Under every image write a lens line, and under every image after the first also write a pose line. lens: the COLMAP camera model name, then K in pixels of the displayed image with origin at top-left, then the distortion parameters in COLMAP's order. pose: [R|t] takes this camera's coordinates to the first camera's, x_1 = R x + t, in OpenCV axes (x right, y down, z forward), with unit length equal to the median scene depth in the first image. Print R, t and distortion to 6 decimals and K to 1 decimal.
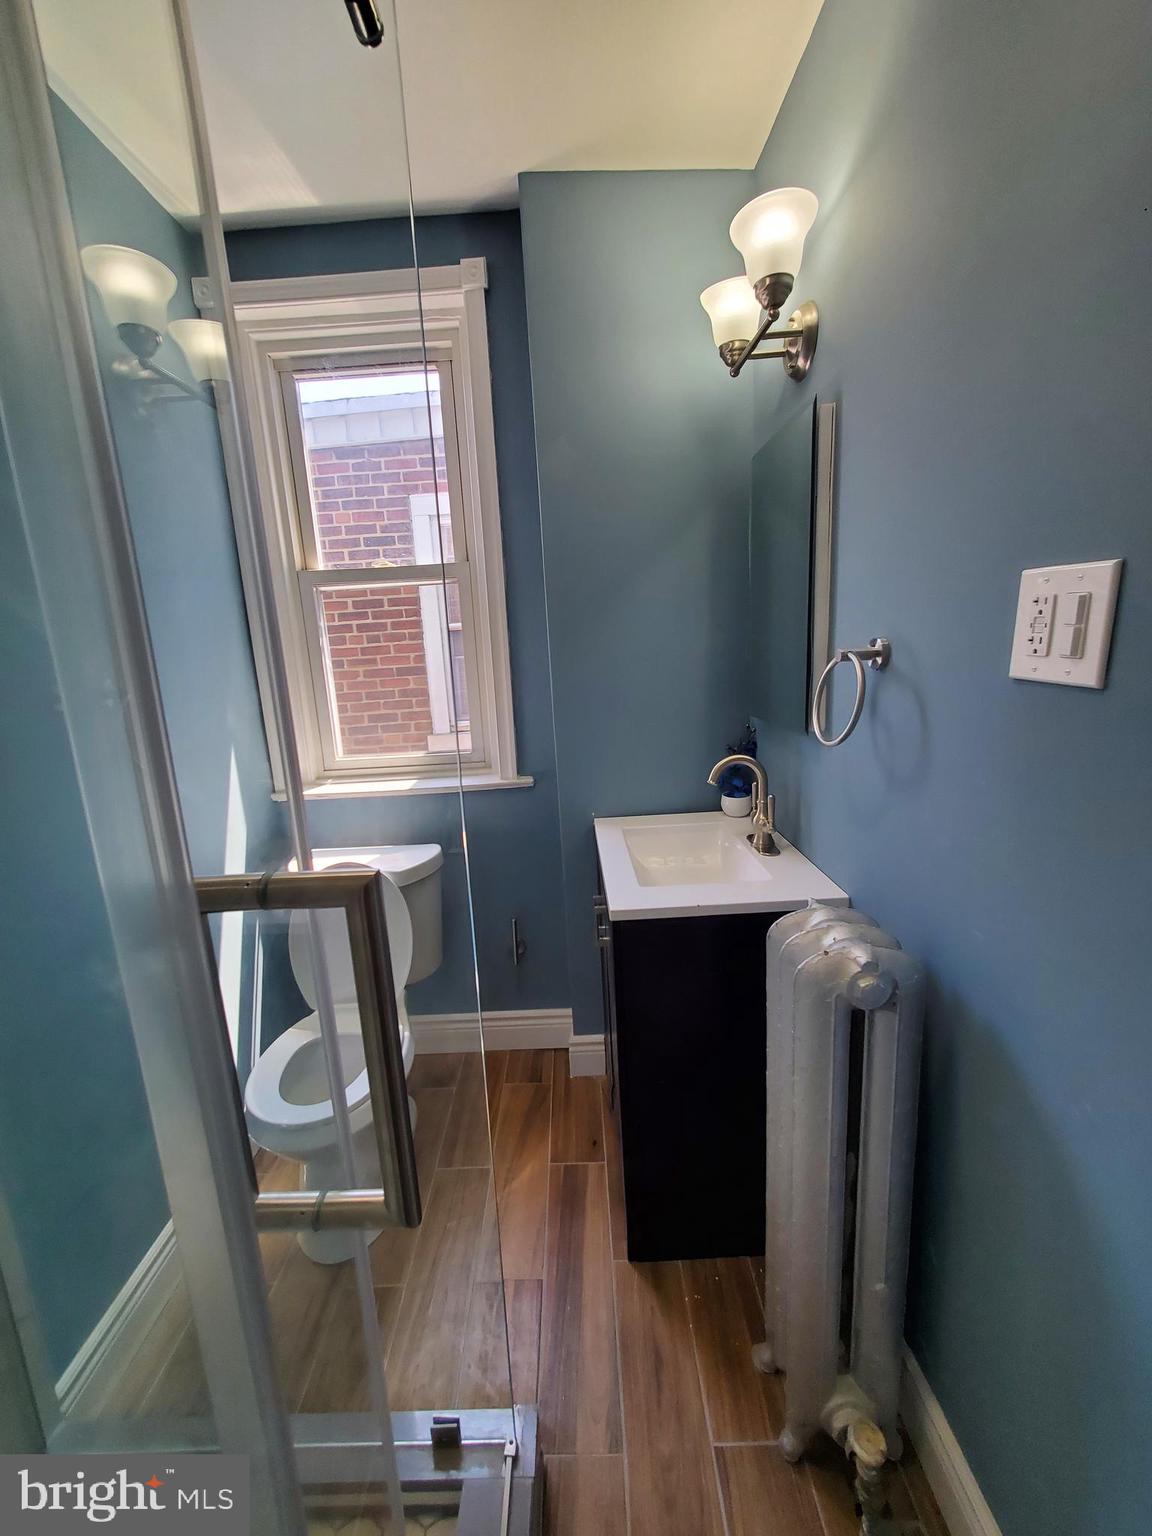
lens RADIAL K [[606.4, 0, 576.4], [0, 606.4, 760.3], [0, 0, 1]] dist [0.001676, -0.000289]
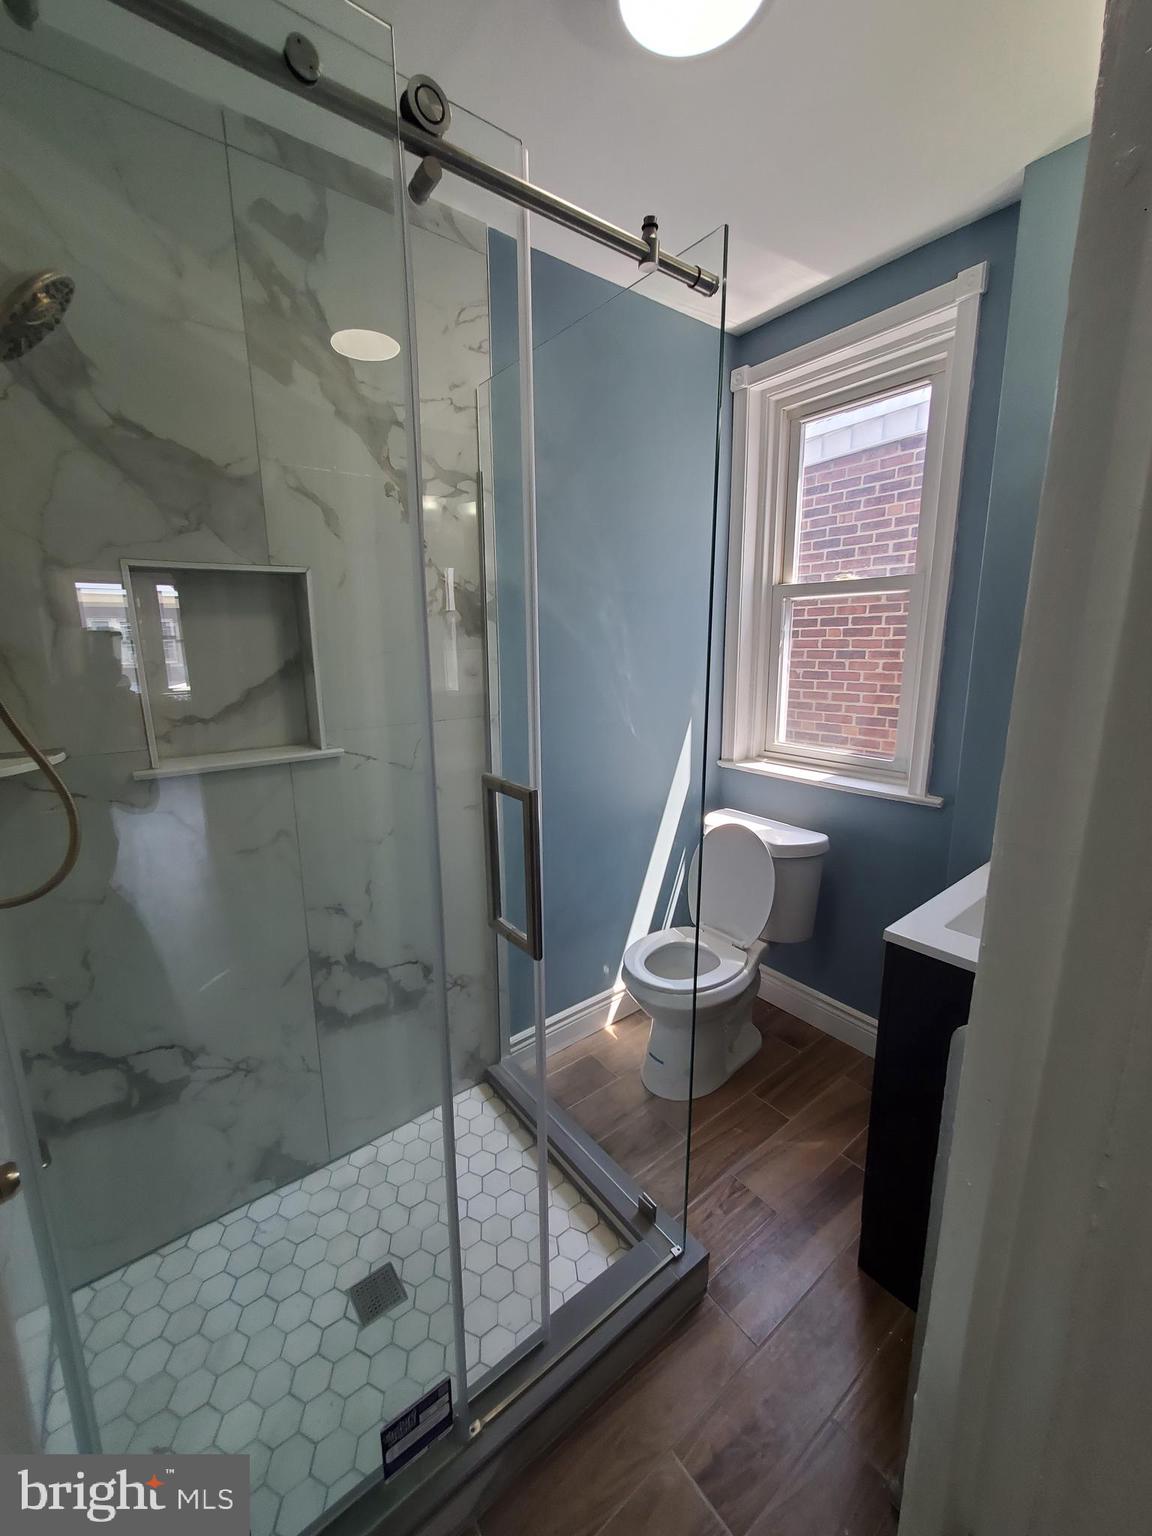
lens RADIAL K [[606.4, 0, 569.9], [0, 606.4, 763.3], [0, 0, 1]] dist [0.001676, -0.000289]
pose [[0.617466, 0.206514, -0.759004, 0.285939], [-0.174810, 0.976818, 0.123566, -0.042846], [0.766927, 0.056383, 0.639252, -0.068500]]
